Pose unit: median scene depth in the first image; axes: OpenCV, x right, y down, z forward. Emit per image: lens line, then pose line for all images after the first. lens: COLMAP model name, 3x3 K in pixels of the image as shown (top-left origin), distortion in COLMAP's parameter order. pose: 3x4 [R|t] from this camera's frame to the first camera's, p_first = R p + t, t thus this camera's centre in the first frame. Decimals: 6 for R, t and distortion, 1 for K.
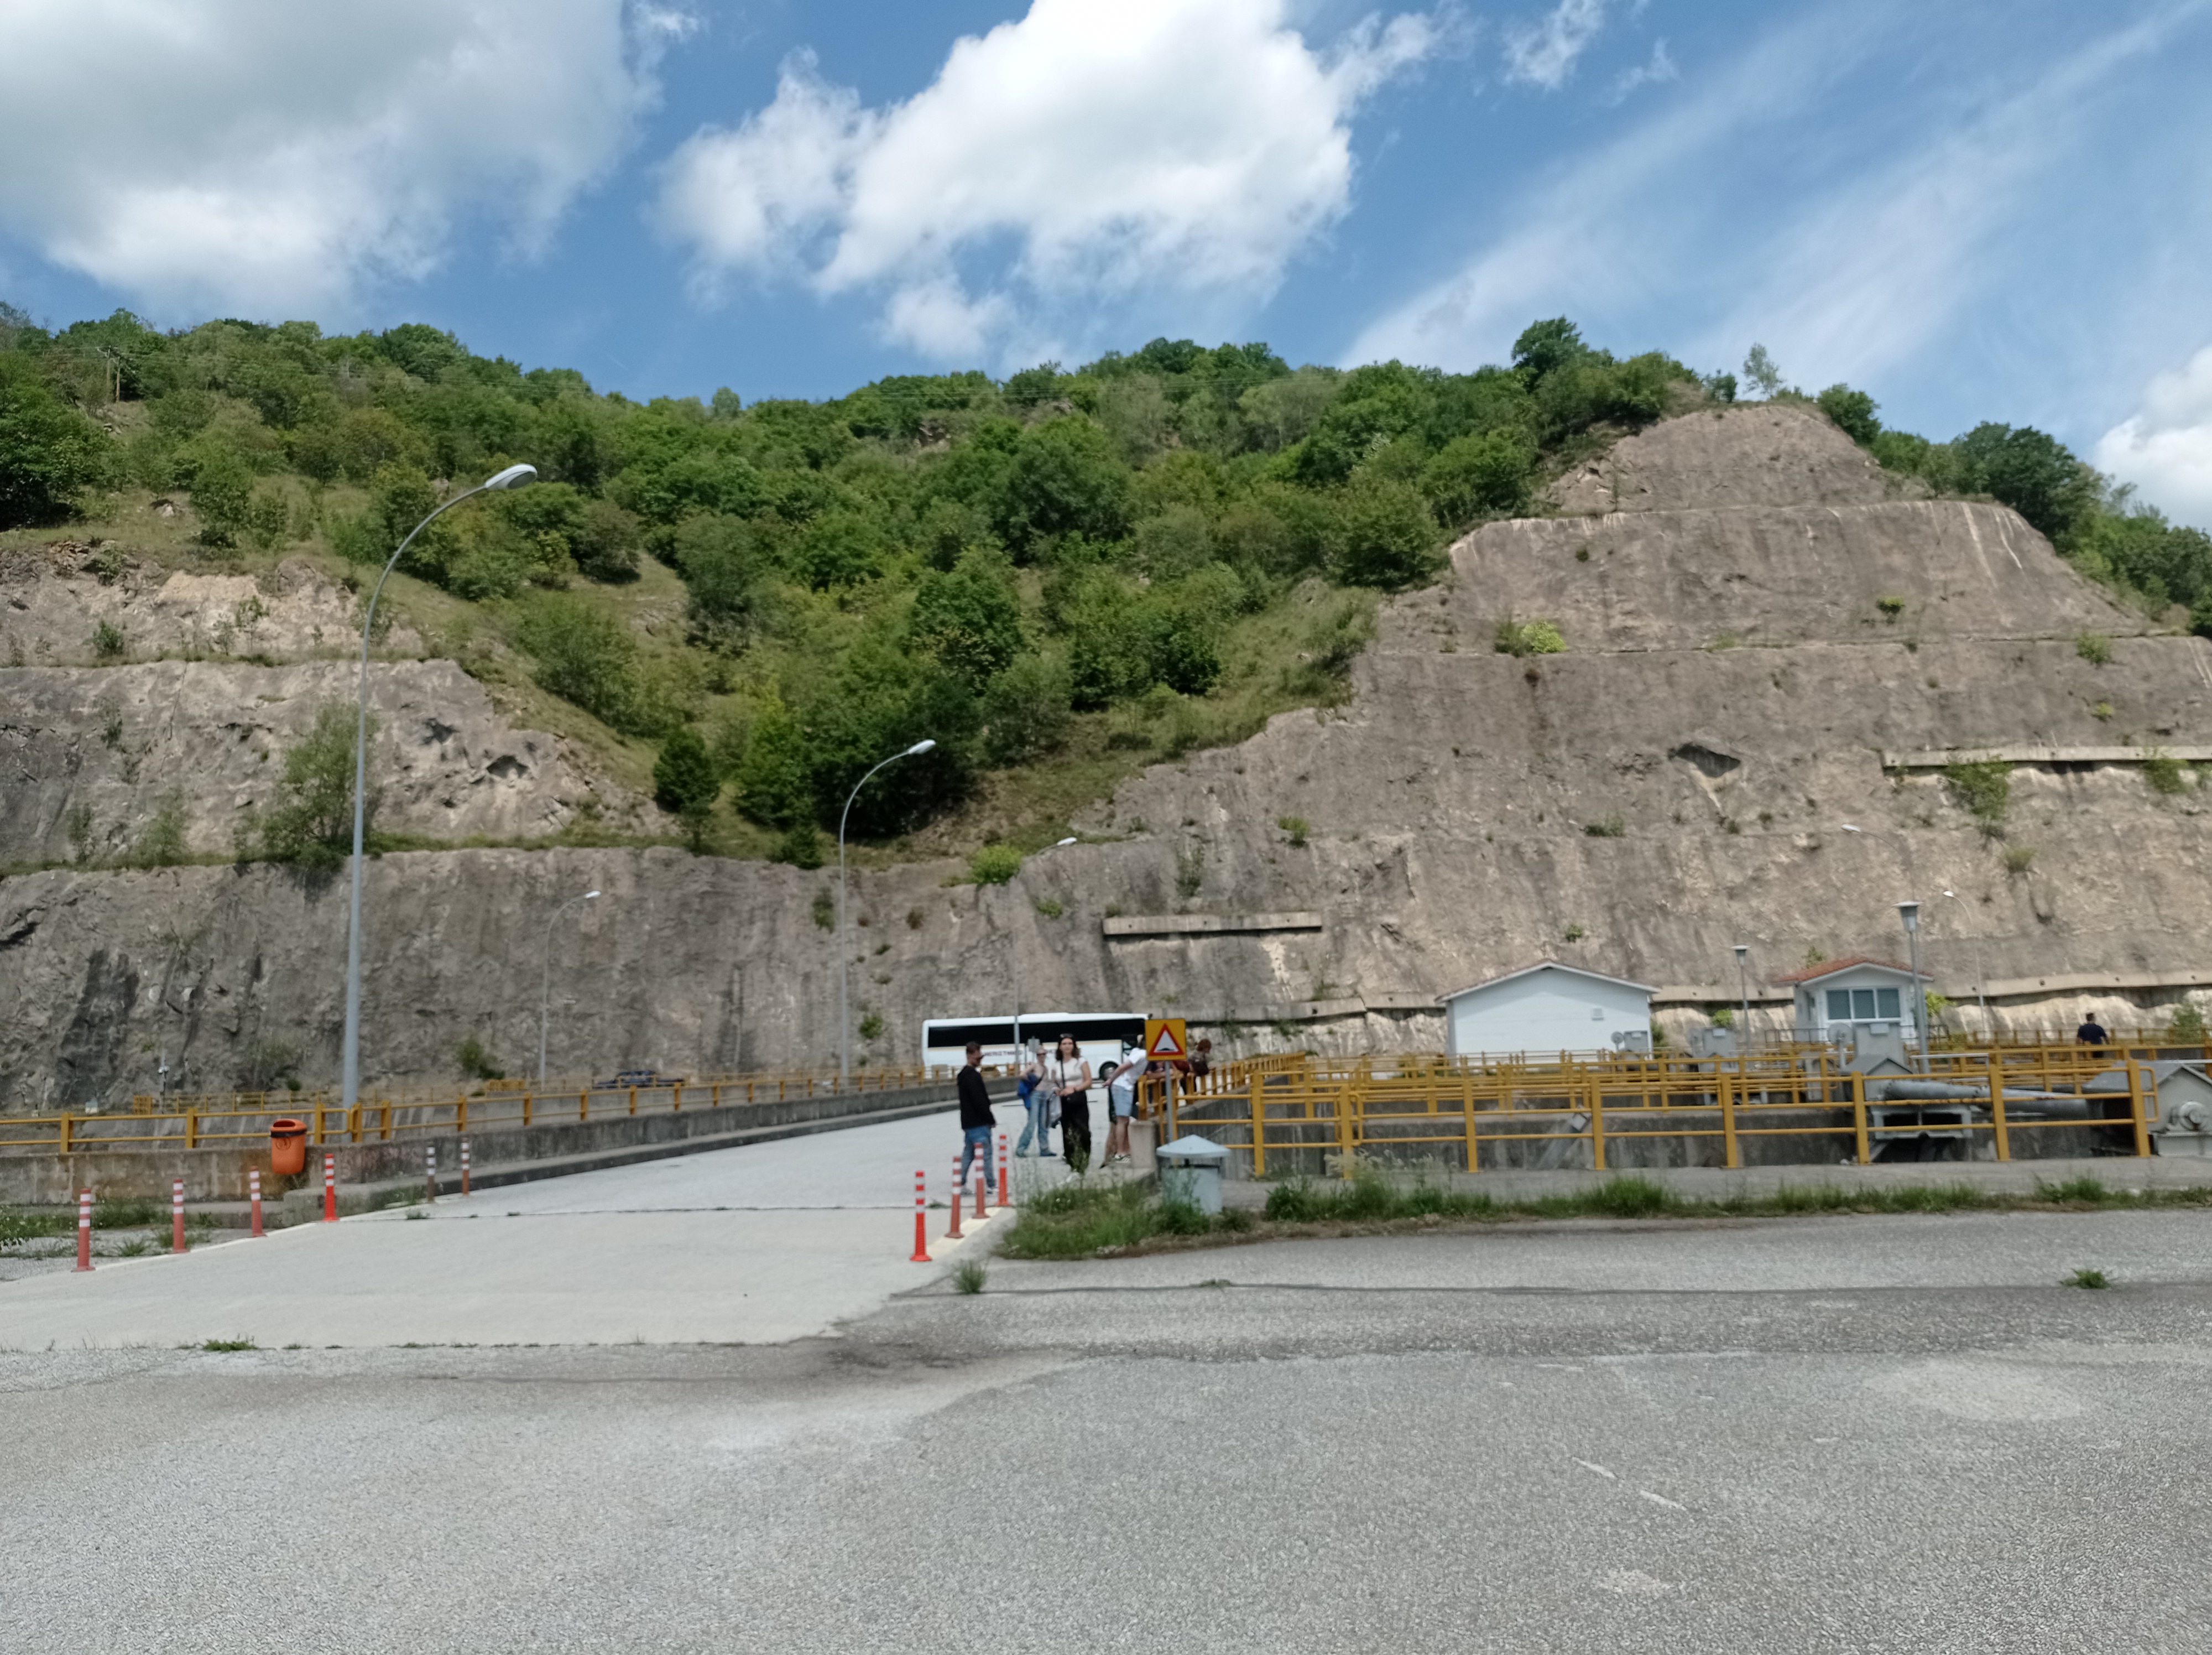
lens RADIAL K [[1649.3, 0, 1106.0], [0, 1649.3, 827.5], [0, 0, 1]] dist [0.049545, -0.028339]
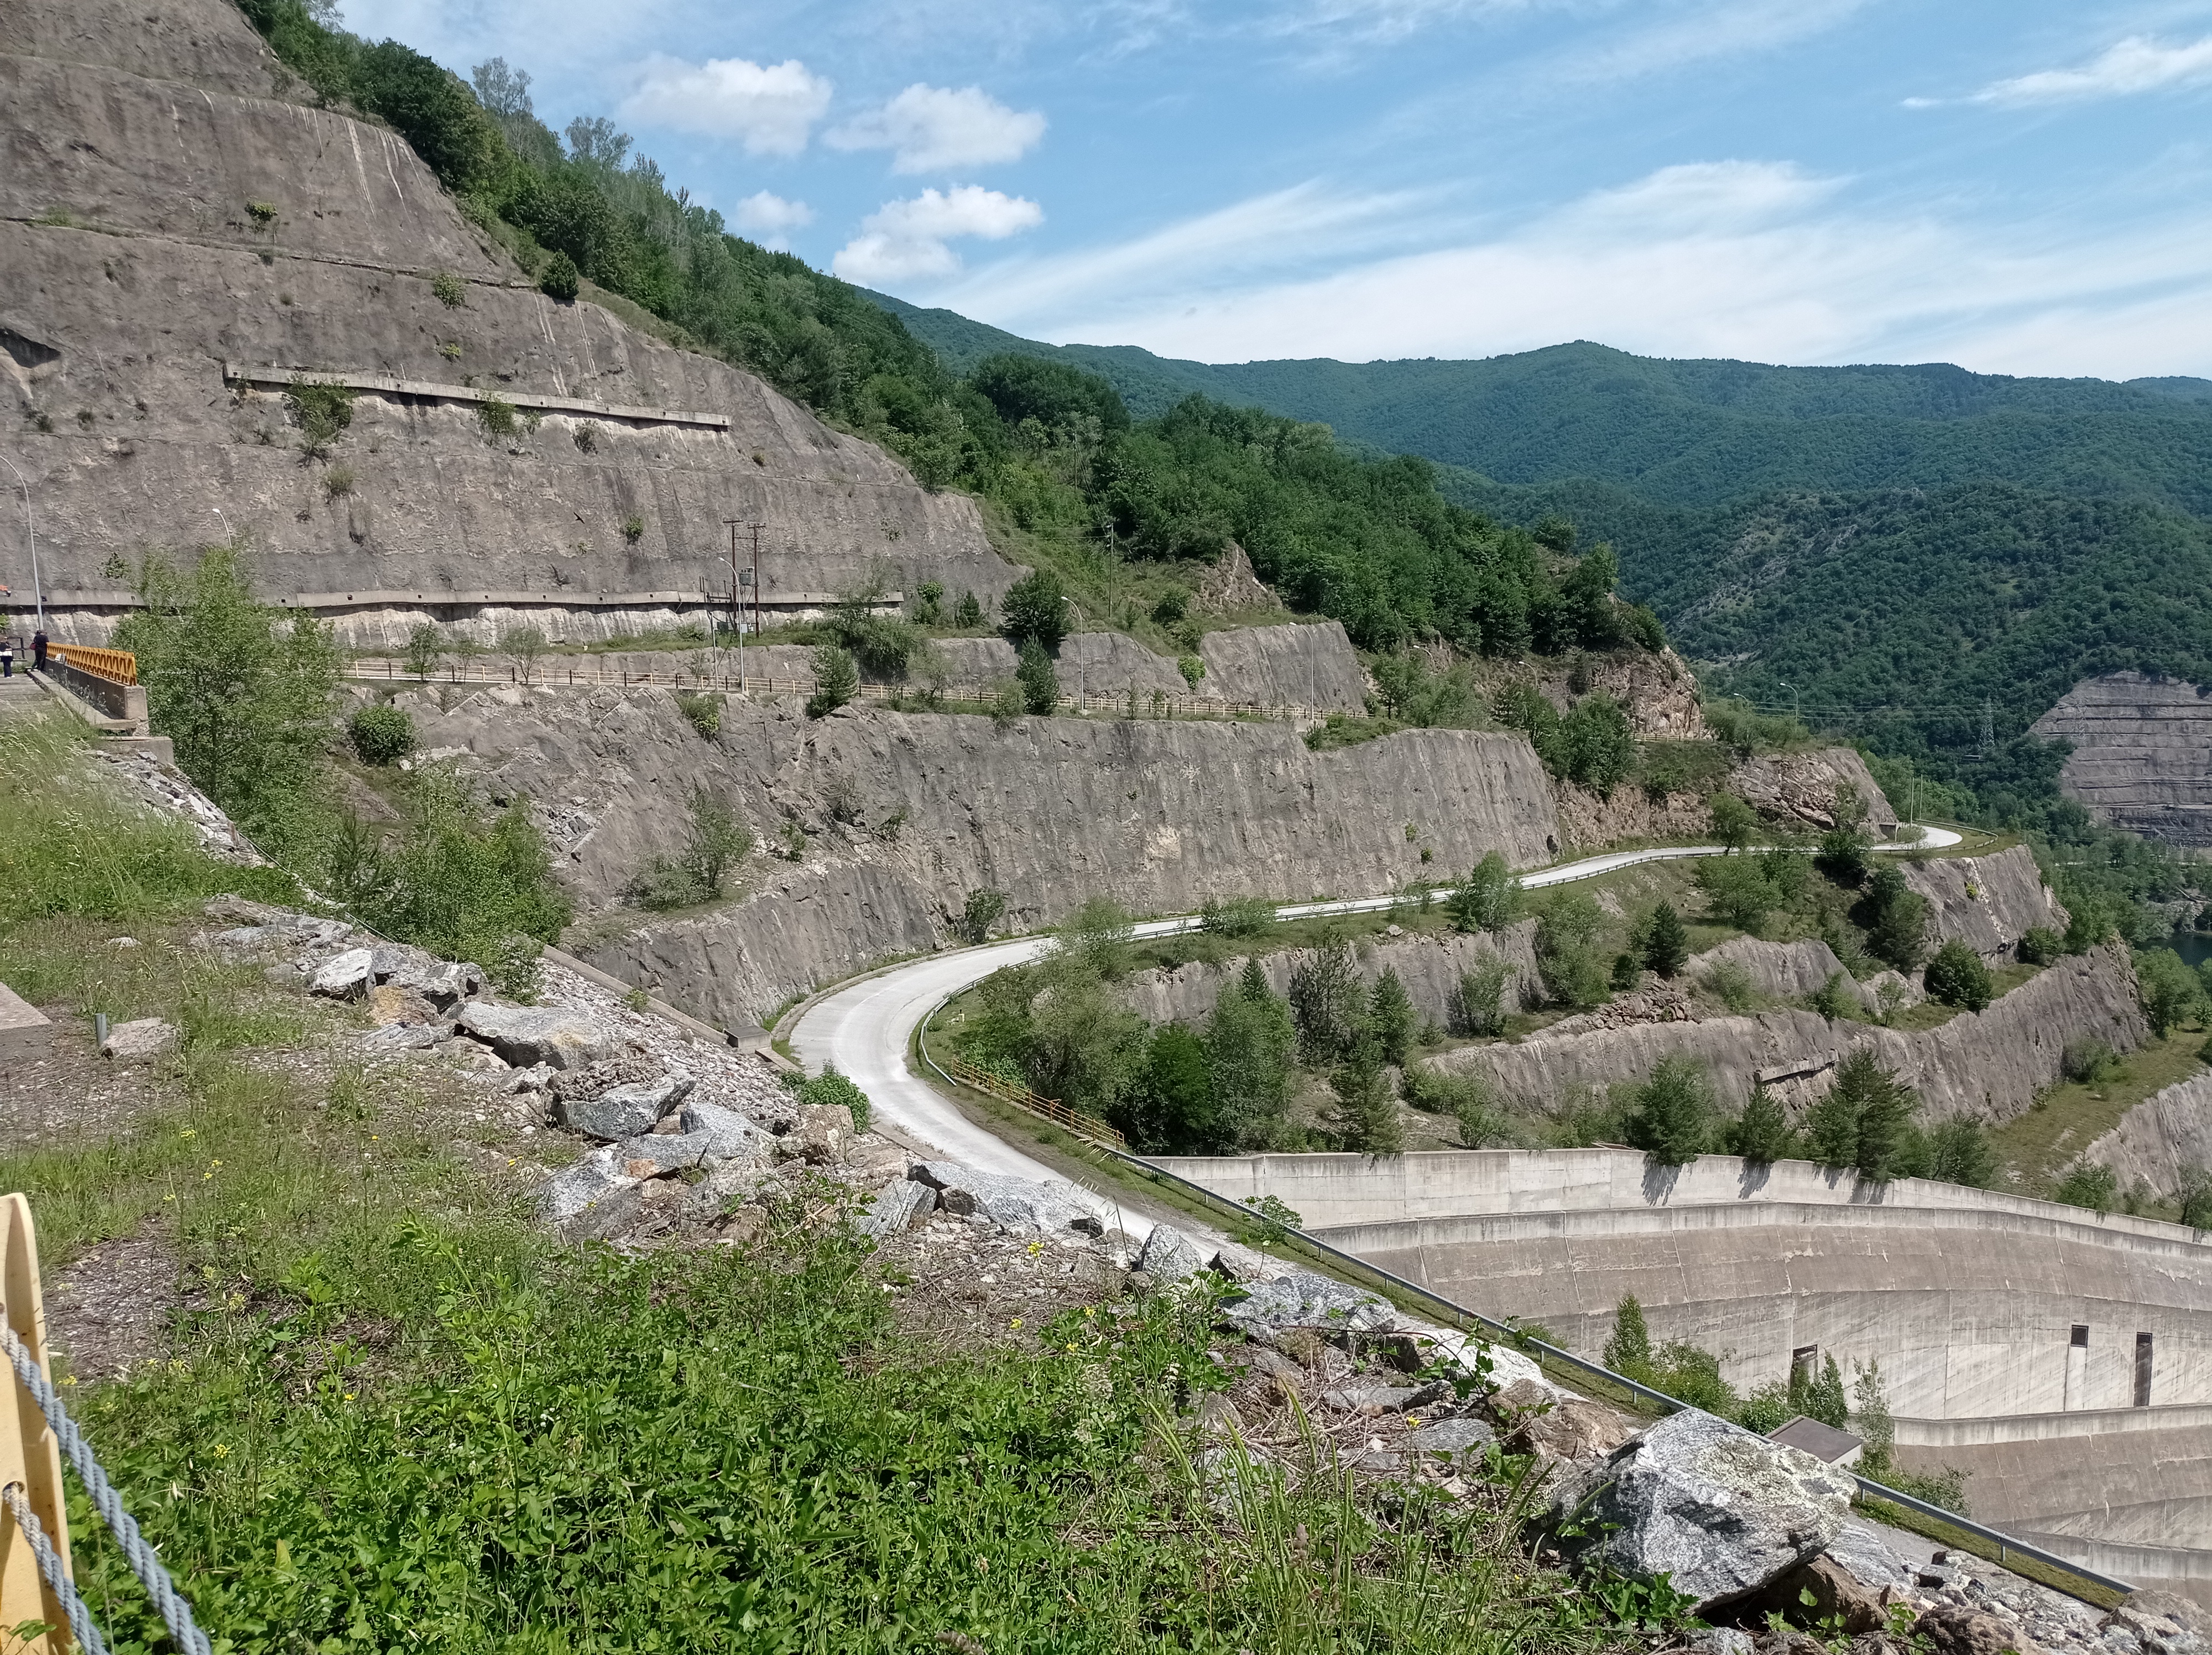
lens RADIAL K [[1649.3, 0, 1106.0], [0, 1649.3, 827.5], [0, 0, 1]] dist [0.049545, -0.028339]
pose [[0.743268, -0.060874, 0.666218, 0.170533], [-0.099706, 0.974649, 0.200293, -0.027145], [-0.661522, -0.215298, 0.718356, -0.146310]]
